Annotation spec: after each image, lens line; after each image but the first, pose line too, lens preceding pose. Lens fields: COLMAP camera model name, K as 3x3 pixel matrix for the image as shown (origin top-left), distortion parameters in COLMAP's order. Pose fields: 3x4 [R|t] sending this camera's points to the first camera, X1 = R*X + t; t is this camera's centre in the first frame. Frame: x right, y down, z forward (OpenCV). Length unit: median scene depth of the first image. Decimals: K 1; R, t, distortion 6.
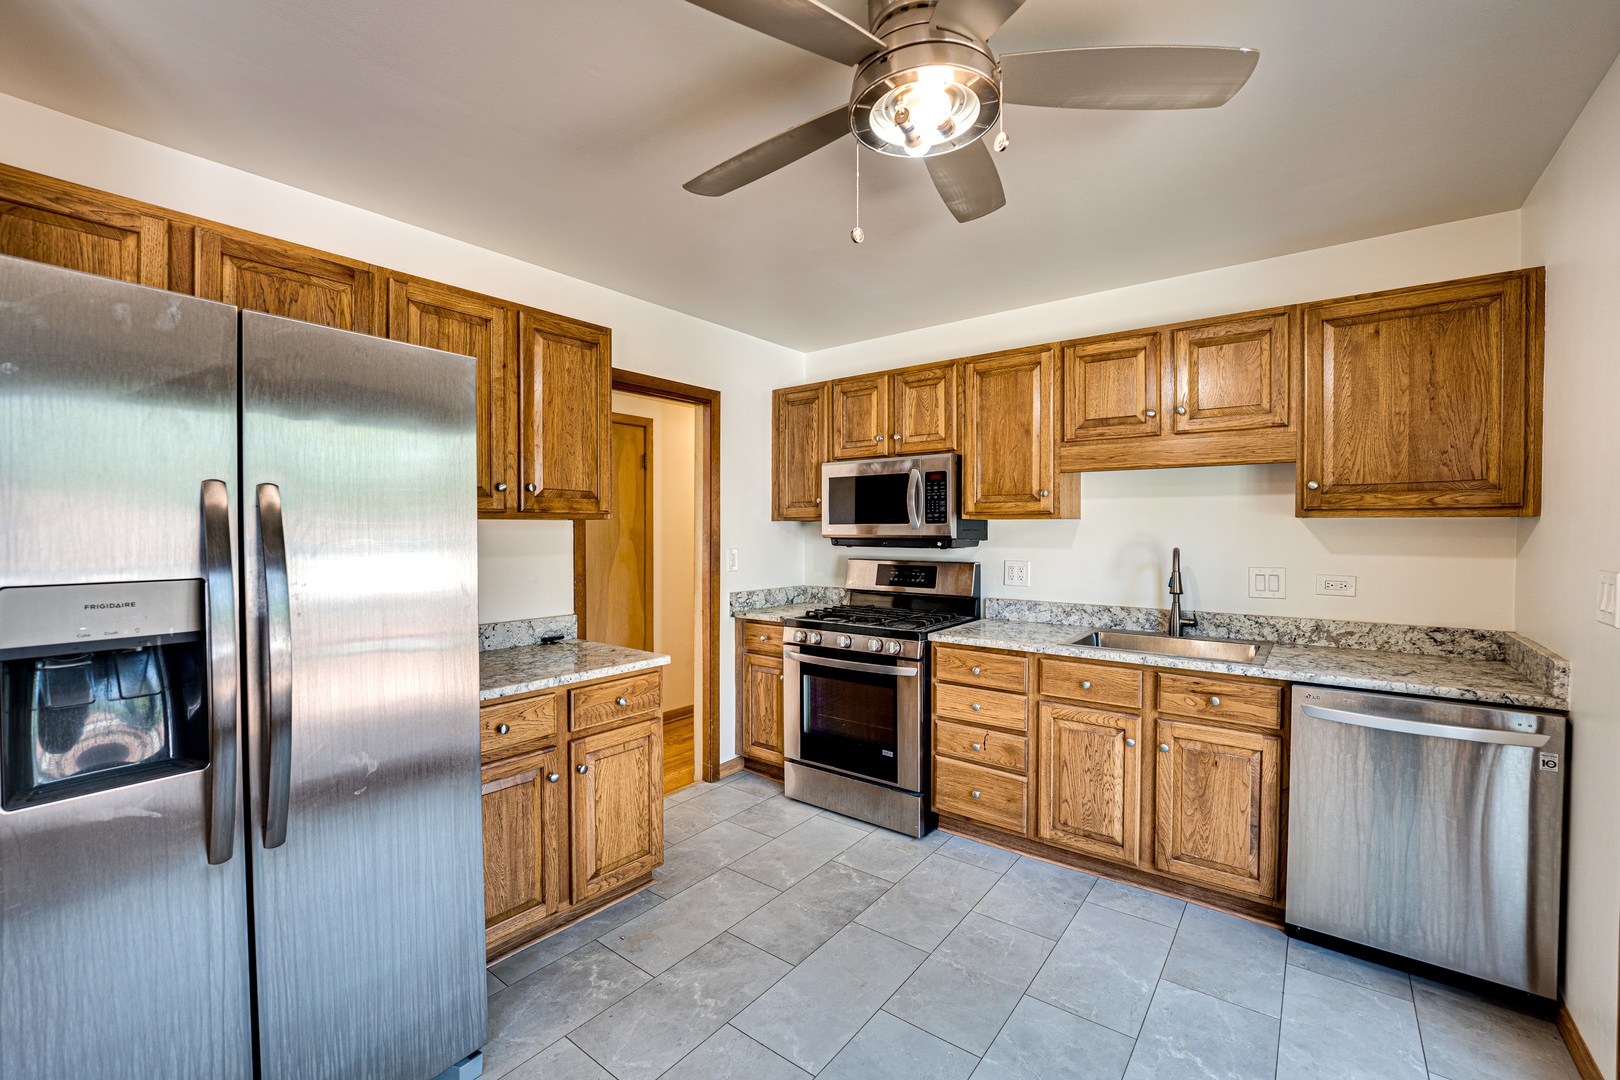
lens RADIAL K [[665.3, 0, 810.0], [0, 665.3, 540.0], [0, 0, 1]] dist [-0.034180, 0.005294]
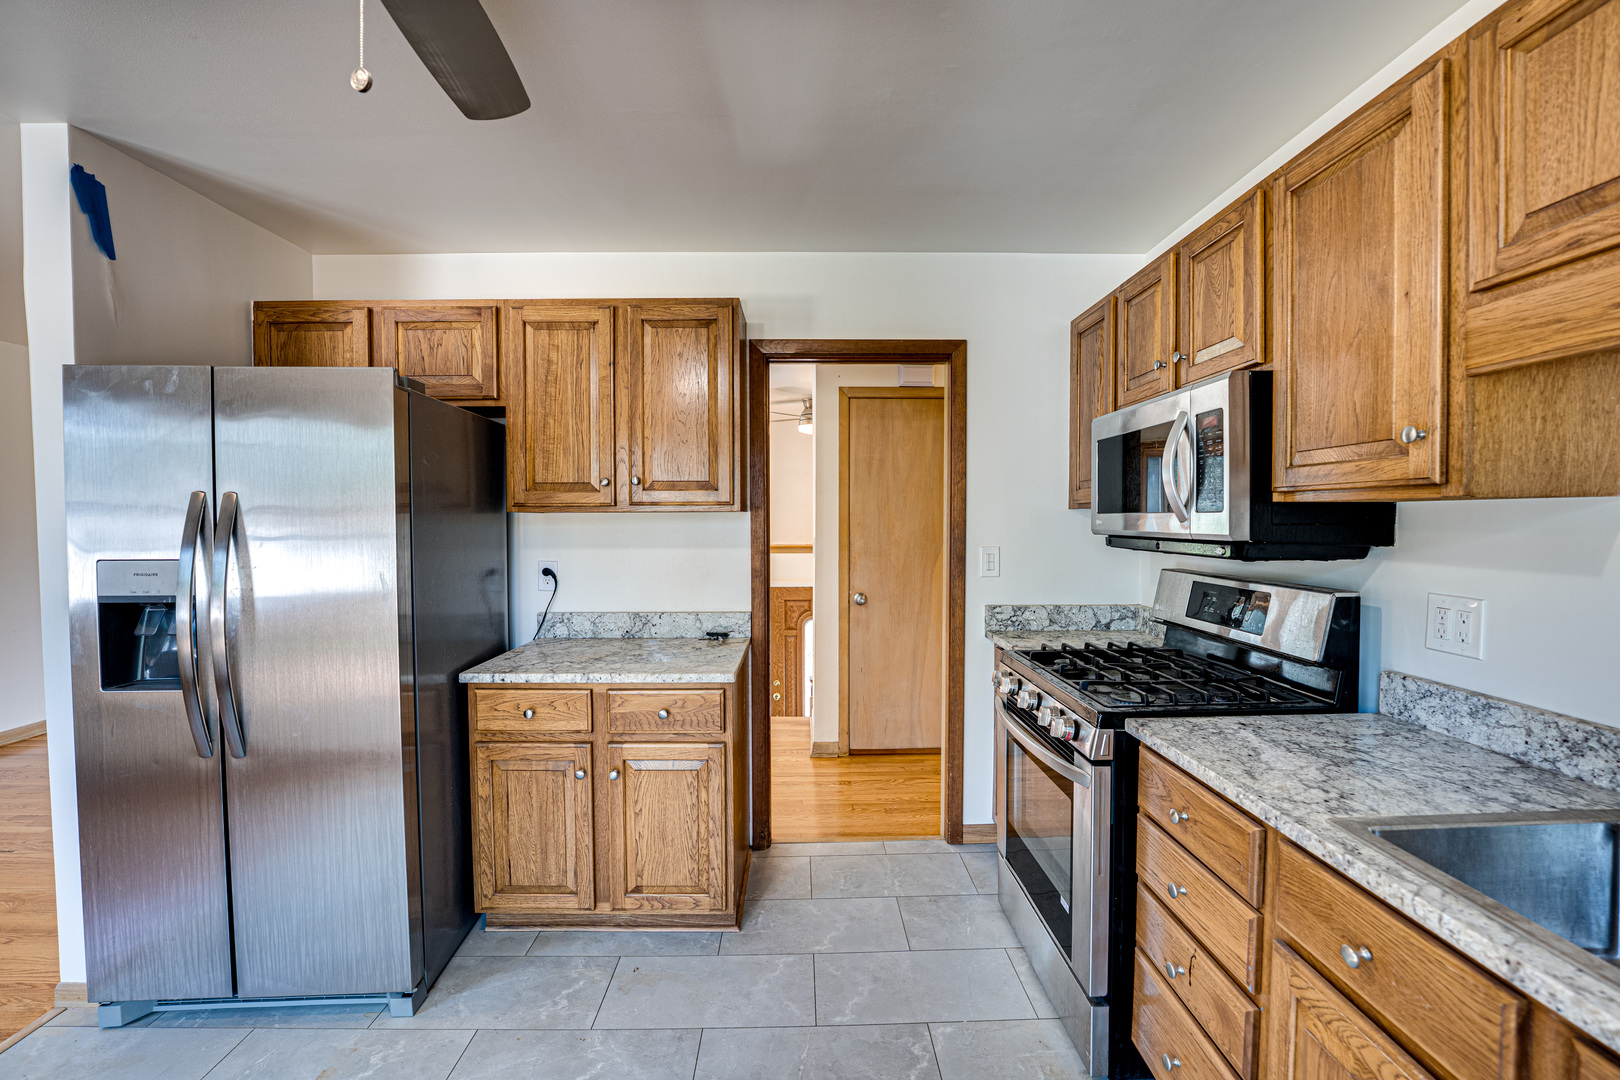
lens RADIAL K [[665.3, 0, 810.0], [0, 665.3, 540.0], [0, 0, 1]] dist [-0.034180, 0.005294]
pose [[0.629622, 0.023290, -0.776552, 0.506824], [-0.009872, 0.999710, 0.021979, -0.013909], [0.776839, -0.006173, 0.629669, 0.555701]]
